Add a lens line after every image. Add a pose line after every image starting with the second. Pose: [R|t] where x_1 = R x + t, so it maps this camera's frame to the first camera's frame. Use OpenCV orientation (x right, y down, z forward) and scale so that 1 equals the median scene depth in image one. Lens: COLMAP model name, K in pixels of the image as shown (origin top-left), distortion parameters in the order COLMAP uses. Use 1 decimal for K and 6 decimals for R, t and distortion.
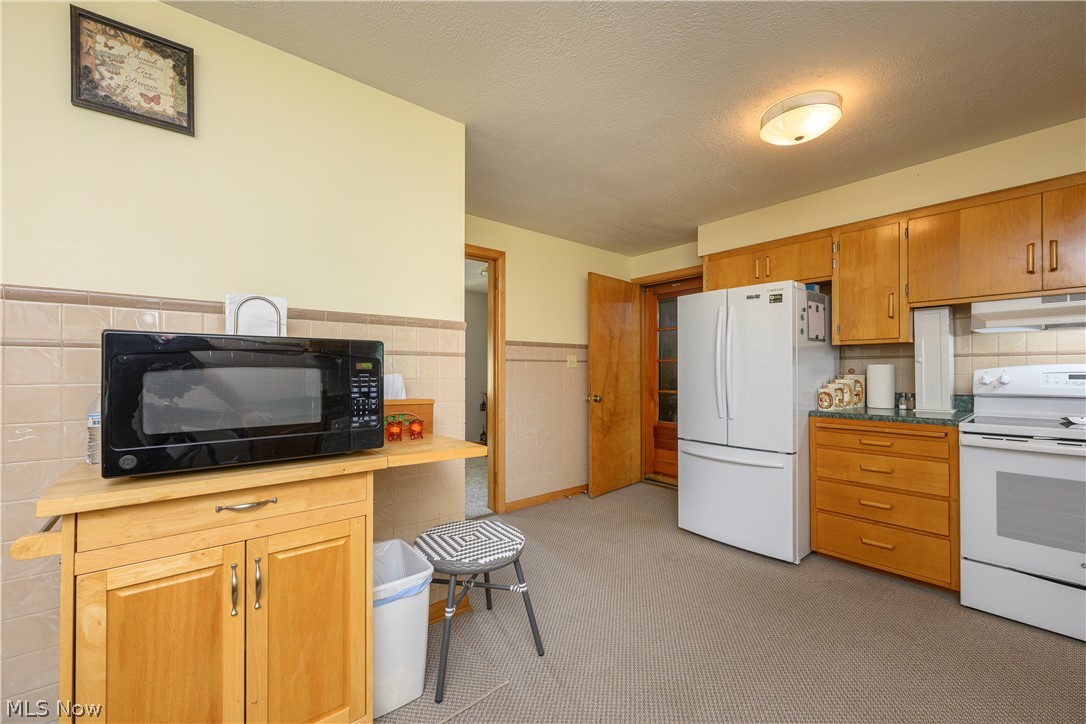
lens RADIAL K [[433.9, 0, 540.8], [0, 433.9, 369.6], [0, 0, 1]] dist [0.001457, 0.000006]
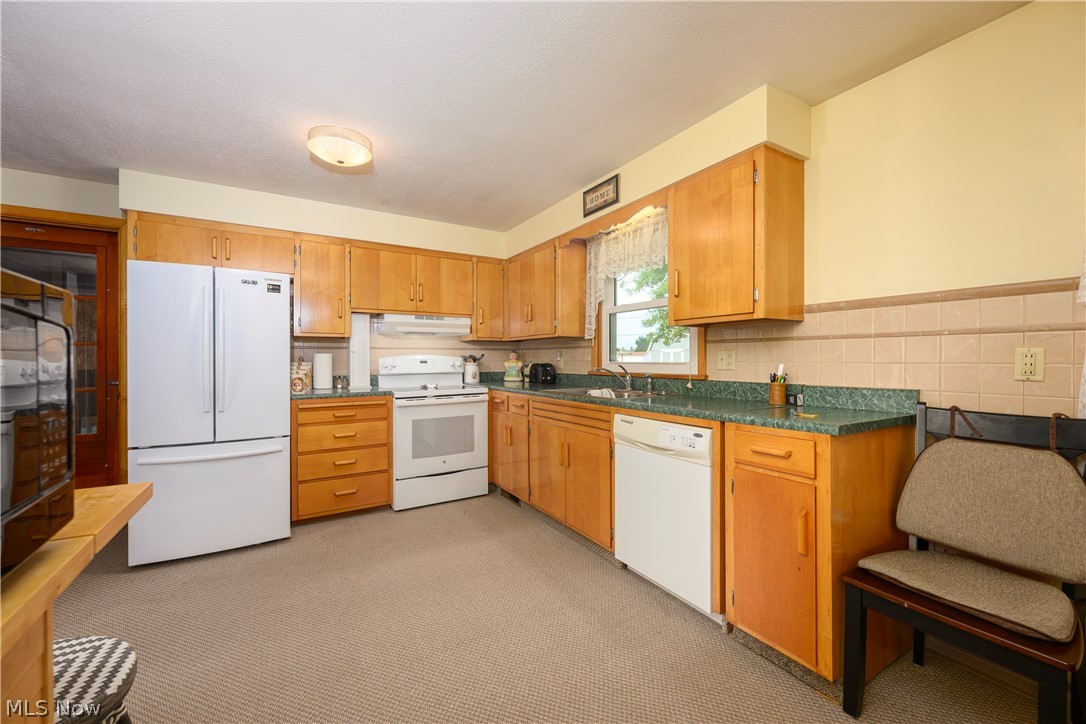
lens RADIAL K [[433.9, 0, 539.6], [0, 433.9, 358.9], [0, 0, 1]] dist [0.001457, 0.000006]
pose [[0.142708, 0.000597, 0.989765, -0.390414], [-0.002720, 0.999996, -0.000211, 0.002268], [-0.989761, -0.002662, 0.142709, 0.228320]]
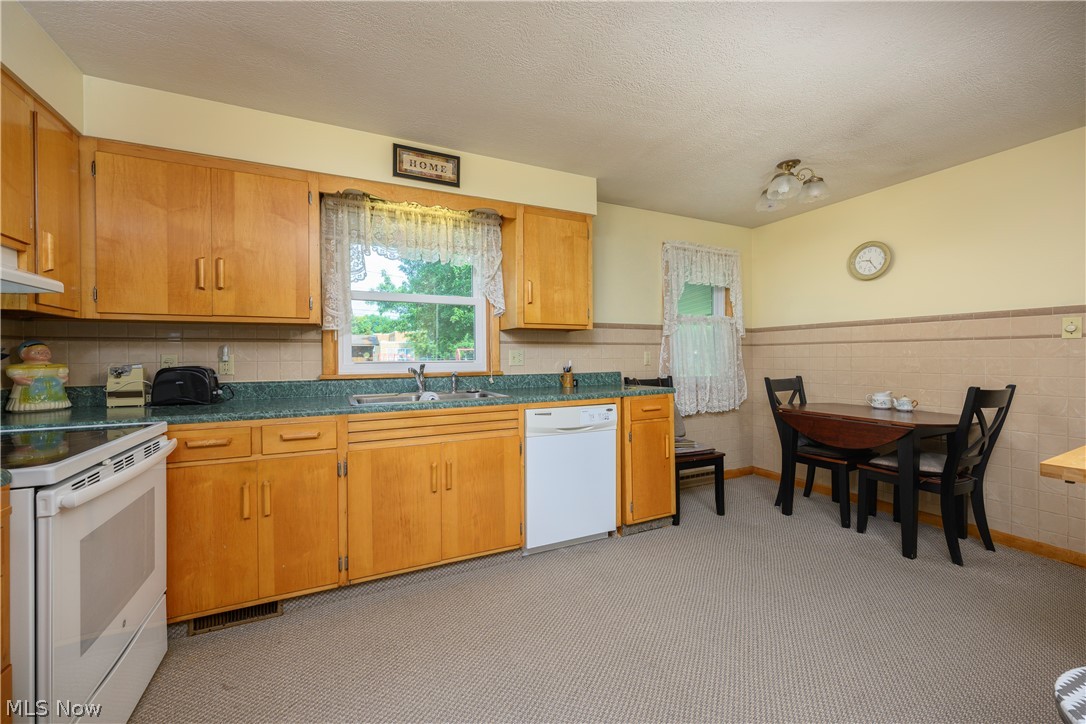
lens RADIAL K [[433.9, 0, 542.0], [0, 433.9, 359.7], [0, 0, 1]] dist [0.001457, 0.000006]
pose [[-0.971377, 0.008946, 0.237375, 0.272760], [0.009001, 0.999959, -0.000852, 0.010612], [-0.237373, 0.001309, -0.971418, 1.095666]]
